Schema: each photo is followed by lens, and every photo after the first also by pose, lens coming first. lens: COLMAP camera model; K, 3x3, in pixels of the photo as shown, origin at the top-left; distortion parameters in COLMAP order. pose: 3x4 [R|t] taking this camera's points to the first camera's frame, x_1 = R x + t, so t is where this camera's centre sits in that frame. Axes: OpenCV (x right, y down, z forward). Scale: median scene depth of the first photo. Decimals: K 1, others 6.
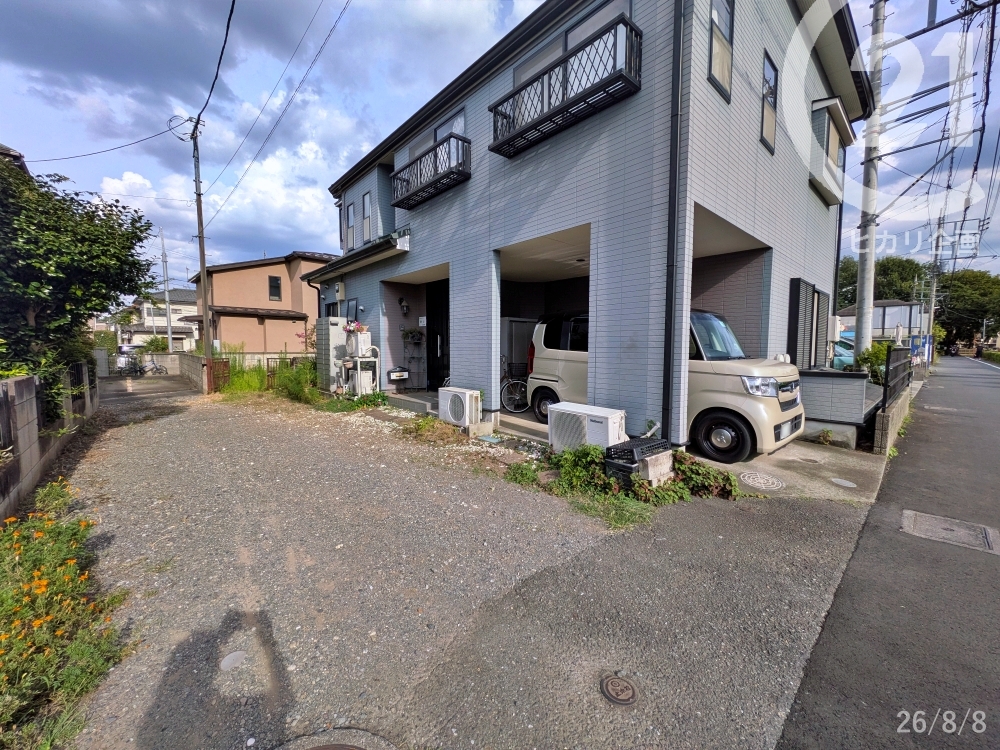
lens RADIAL K [[395.2, 0, 502.5], [0, 395.2, 375.2], [0, 0, 1]] dist [0.002940, 0.000269]
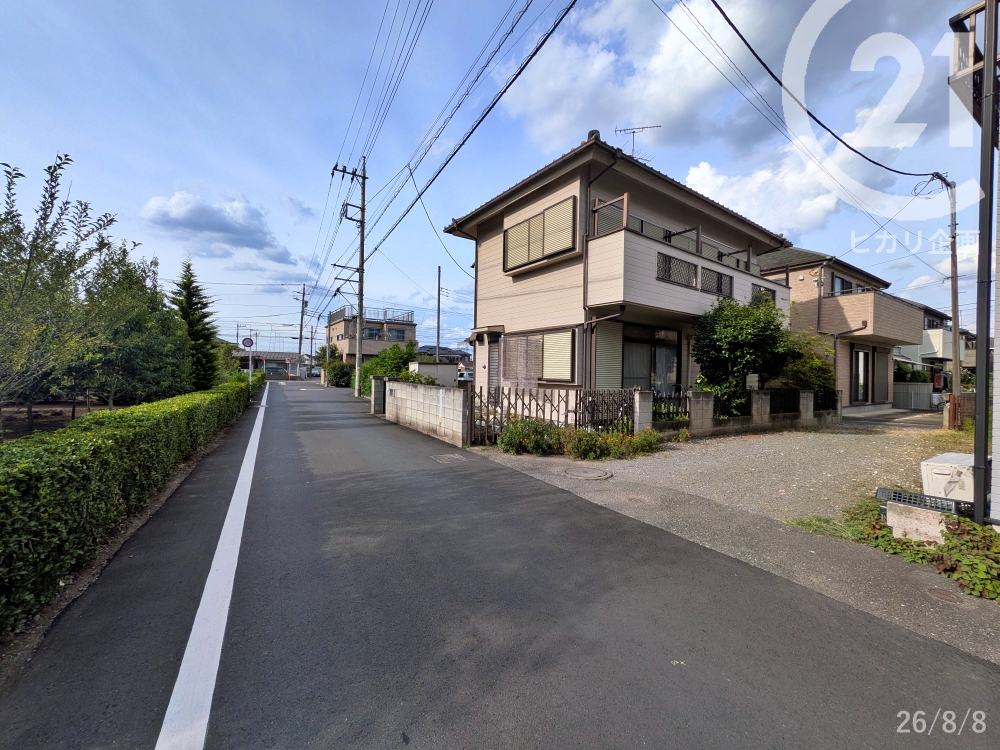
lens RADIAL K [[395.1, 0, 502.8], [0, 395.1, 372.9], [0, 0, 1]] dist [-0.000534, 0.000190]
pose [[-0.203032, -0.005375, -0.979157, 0.738748], [-0.090675, 0.995791, 0.013335, -0.012571], [0.974965, 0.091492, -0.202665, 0.131951]]
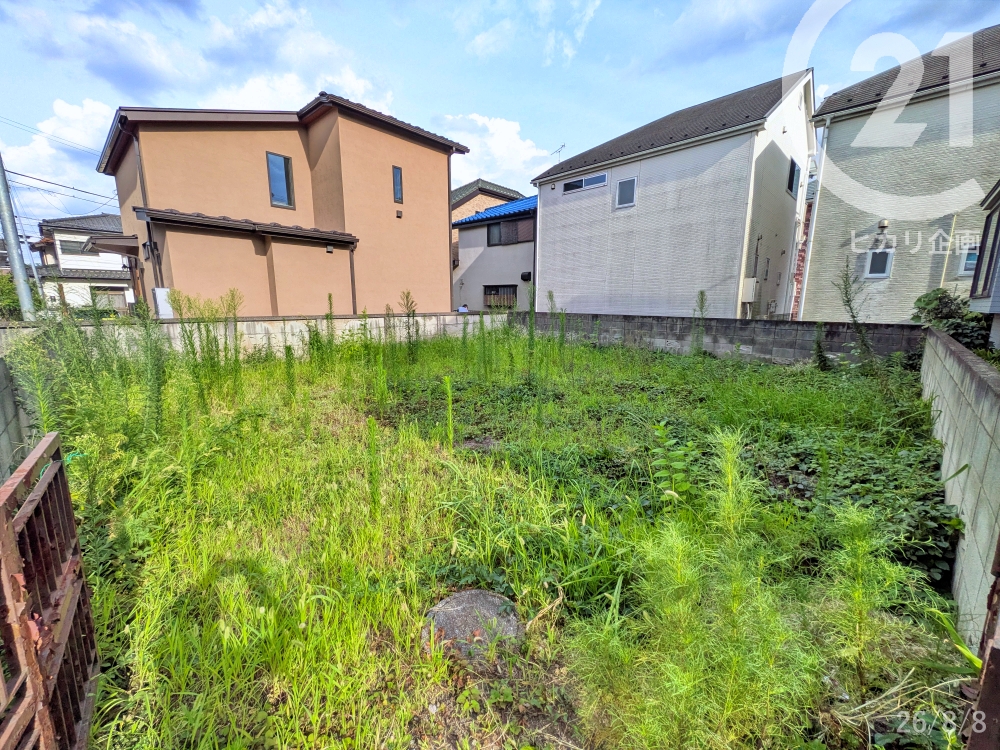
lens RADIAL K [[395.1, 0, 502.8], [0, 395.1, 372.9], [0, 0, 1]] dist [-0.000534, 0.000190]
pose [[0.998880, -0.003664, 0.047180, -1.039310], [-0.001443, 0.994177, 0.107751, -0.123663], [-0.047300, -0.107699, 0.993058, 1.527673]]
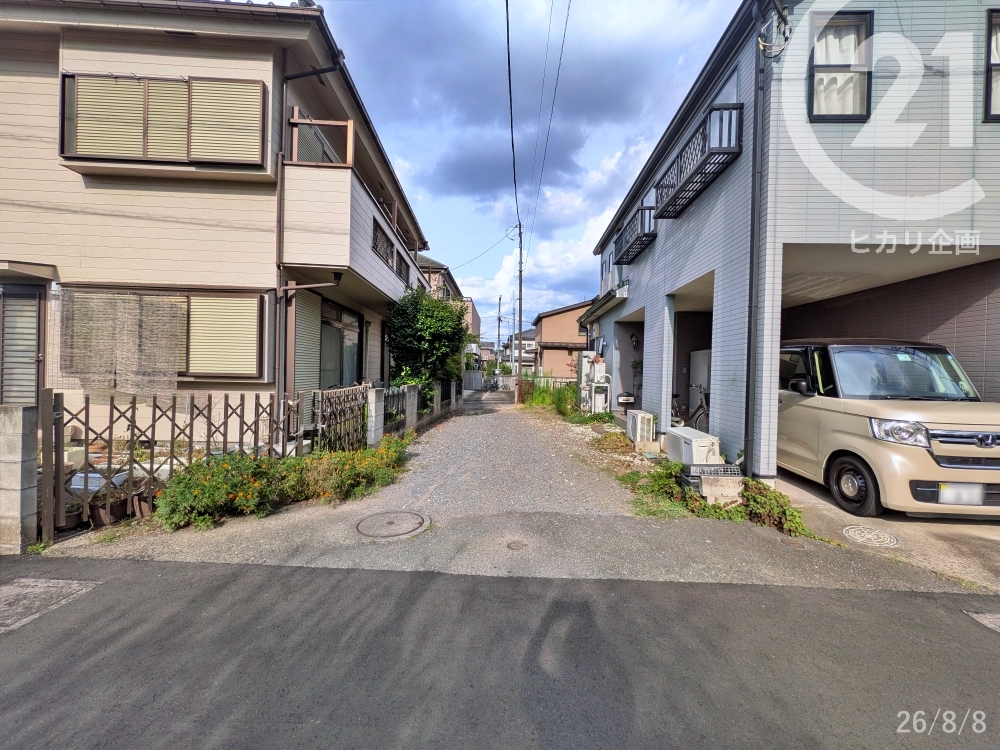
lens RADIAL K [[395.1, 0, 502.8], [0, 395.1, 372.9], [0, 0, 1]] dist [-0.000534, 0.000190]
pose [[0.710279, 0.020695, -0.703616, 0.378215], [-0.073269, 0.996312, -0.044658, 0.001604], [0.700096, 0.083273, 0.709176, -0.125637]]
